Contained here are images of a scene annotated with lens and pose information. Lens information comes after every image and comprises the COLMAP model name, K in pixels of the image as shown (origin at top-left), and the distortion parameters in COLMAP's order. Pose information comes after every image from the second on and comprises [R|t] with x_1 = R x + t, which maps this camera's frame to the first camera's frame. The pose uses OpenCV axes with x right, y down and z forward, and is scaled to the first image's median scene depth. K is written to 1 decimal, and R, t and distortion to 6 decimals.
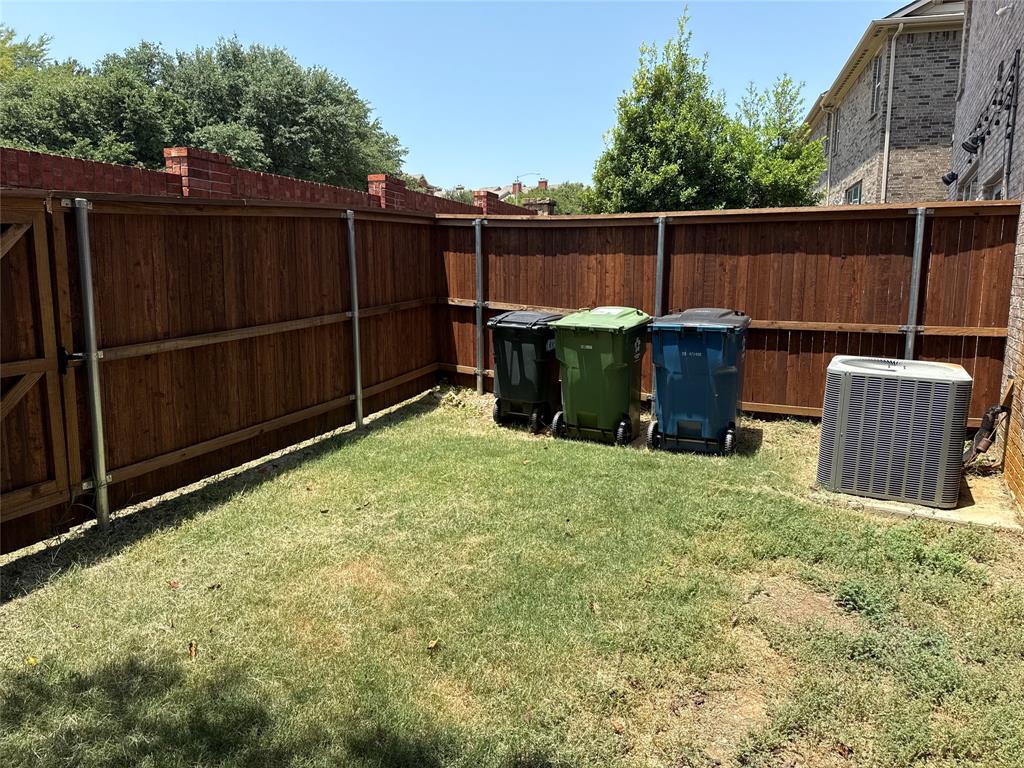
lens RADIAL K [[719.7, 0, 513.7], [0, 719.7, 383.3], [0, 0, 1]] dist [0.070356, -0.102726]
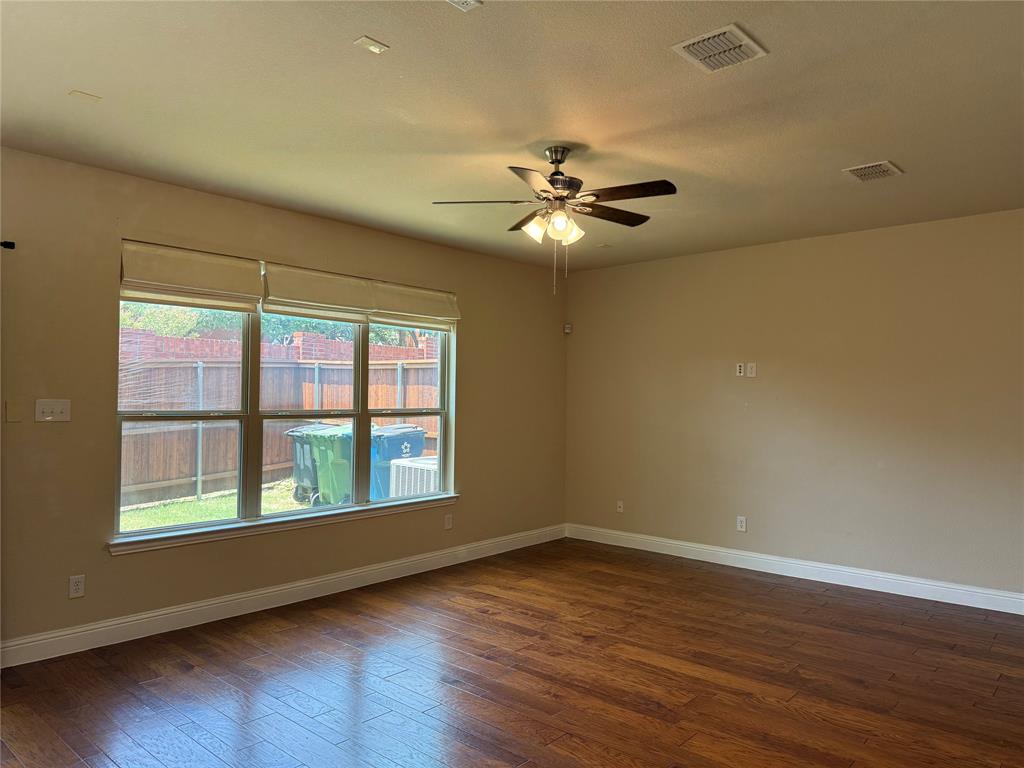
lens RADIAL K [[719.7, 0, 513.7], [0, 719.7, 383.3], [0, 0, 1]] dist [0.070356, -0.102726]
pose [[0.963757, -0.002367, -0.266772, 0.873518], [-0.043011, 0.985500, -0.164131, 0.045589], [0.263292, 0.169657, 0.949681, -0.349895]]
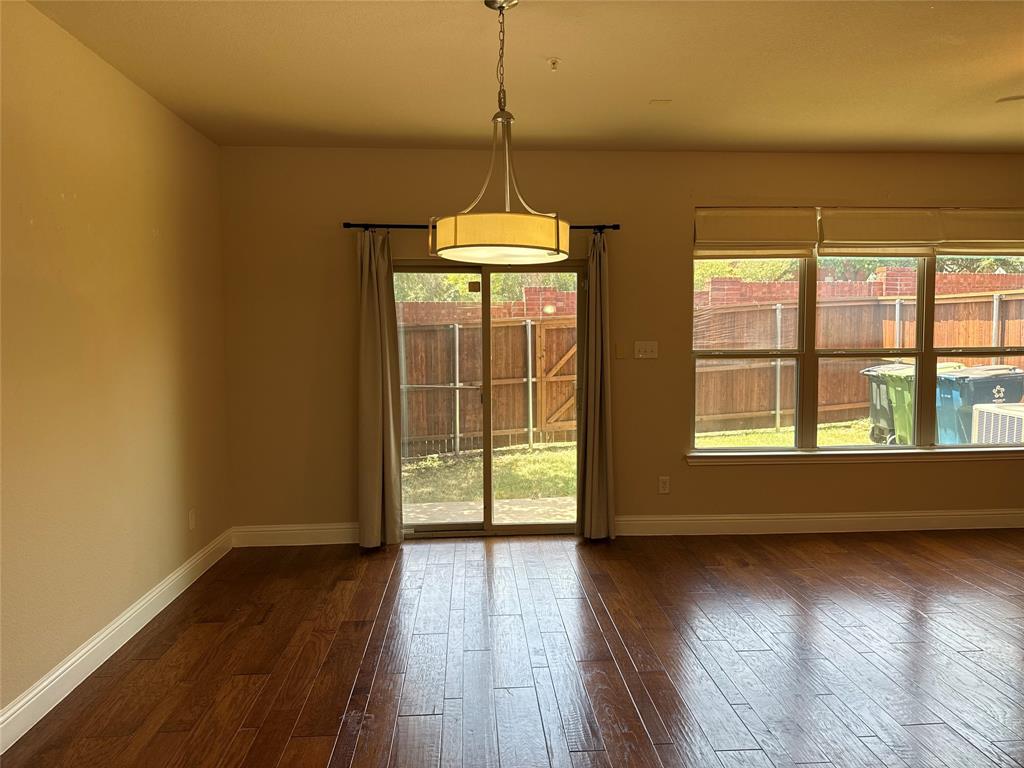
lens RADIAL K [[719.7, 0, 513.7], [0, 719.7, 383.3], [0, 0, 1]] dist [0.070356, -0.102726]
pose [[0.498226, 0.046170, -0.865817, 0.960412], [-0.118021, 0.992898, -0.014967, 0.050229], [0.858977, 0.109641, 0.500137, -0.388464]]
